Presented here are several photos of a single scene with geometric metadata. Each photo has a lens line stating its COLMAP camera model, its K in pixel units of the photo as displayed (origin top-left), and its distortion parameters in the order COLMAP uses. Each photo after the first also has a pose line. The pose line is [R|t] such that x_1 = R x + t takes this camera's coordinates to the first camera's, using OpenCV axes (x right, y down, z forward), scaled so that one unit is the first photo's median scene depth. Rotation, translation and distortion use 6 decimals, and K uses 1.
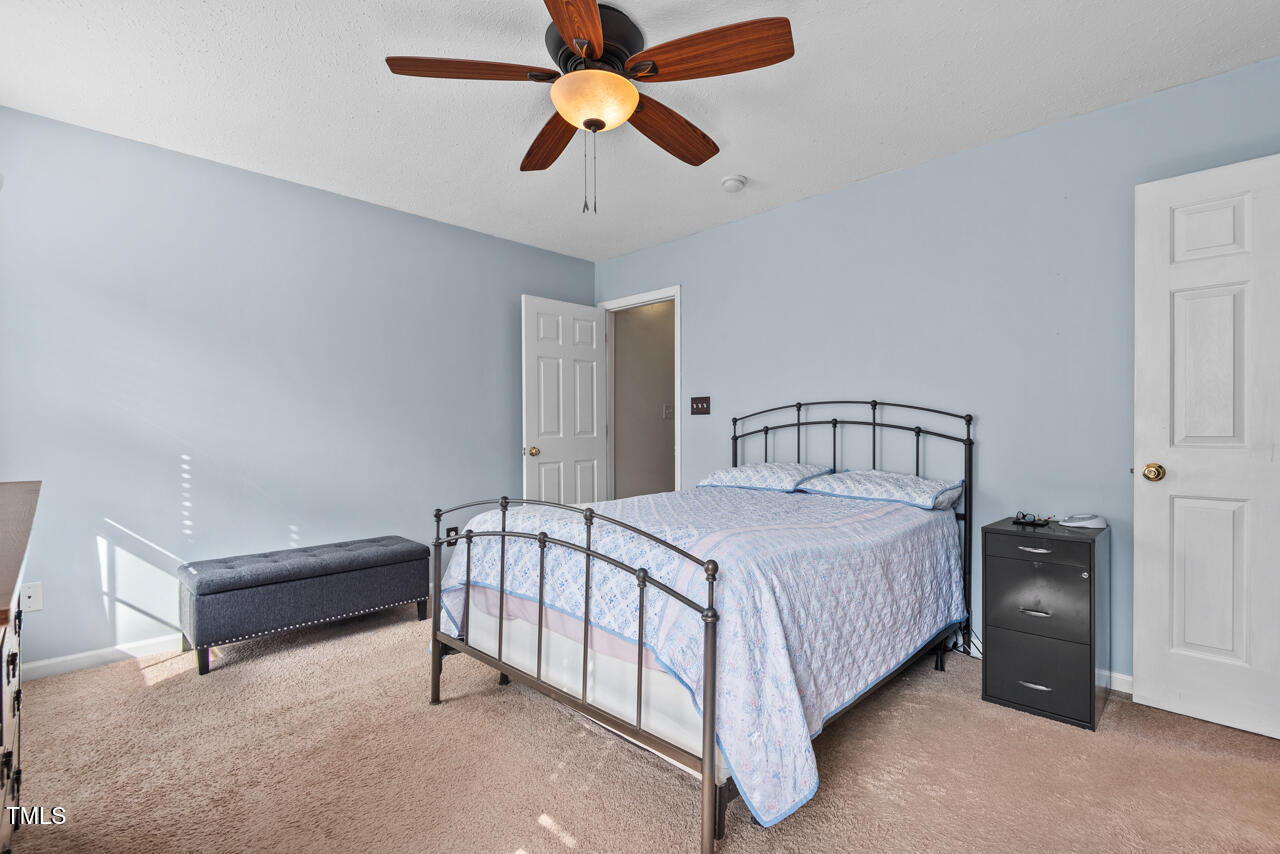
lens RADIAL K [[580.1, 0, 645.4], [0, 580.1, 430.6], [0, 0, 1]] dist [0.025806, -0.015033]
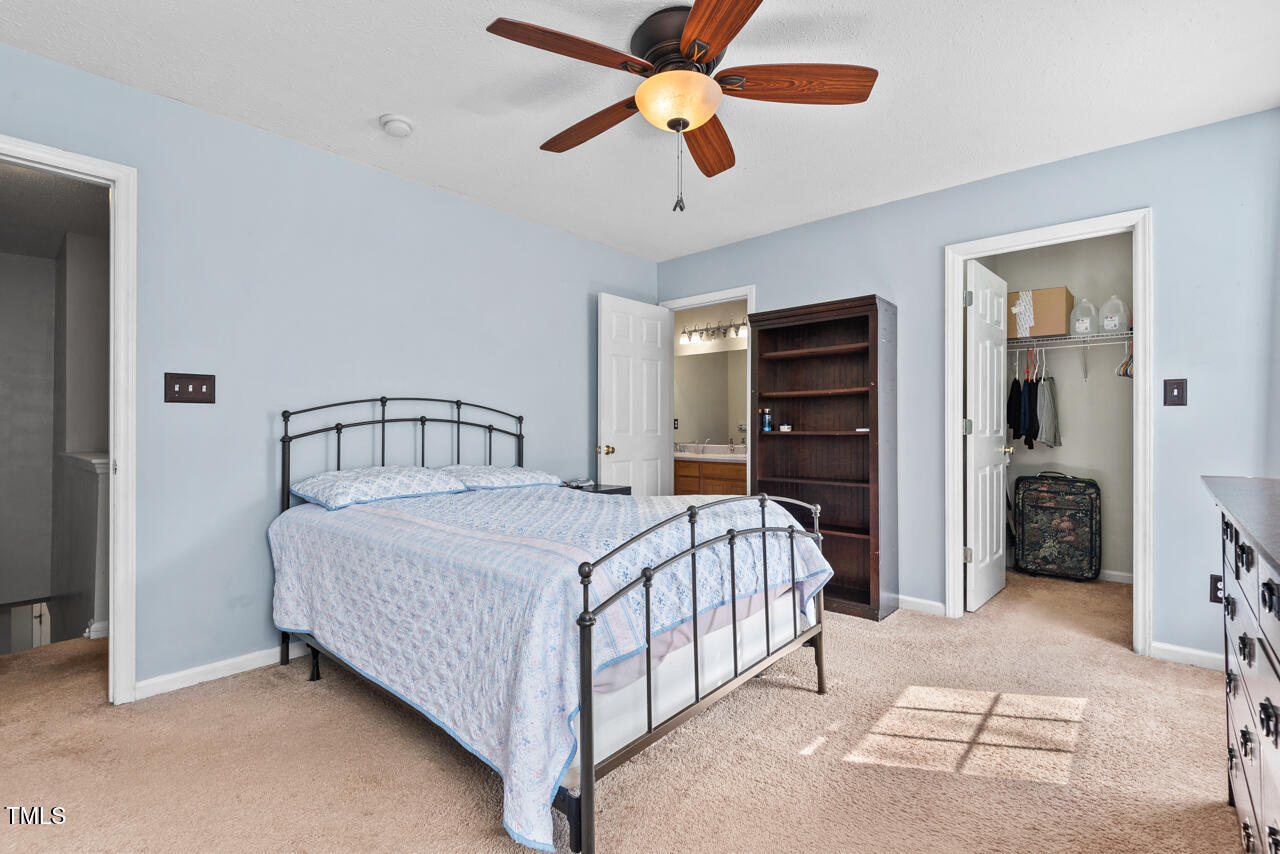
lens RADIAL K [[580.1, 0, 639.5], [0, 580.1, 421.0], [0, 0, 1]] dist [0.025806, -0.015033]
pose [[-0.058763, 0.010379, 0.998218, -0.698956], [0.002732, 0.999944, -0.010236, -0.001210], [-0.998268, 0.002125, -0.058788, 0.727642]]
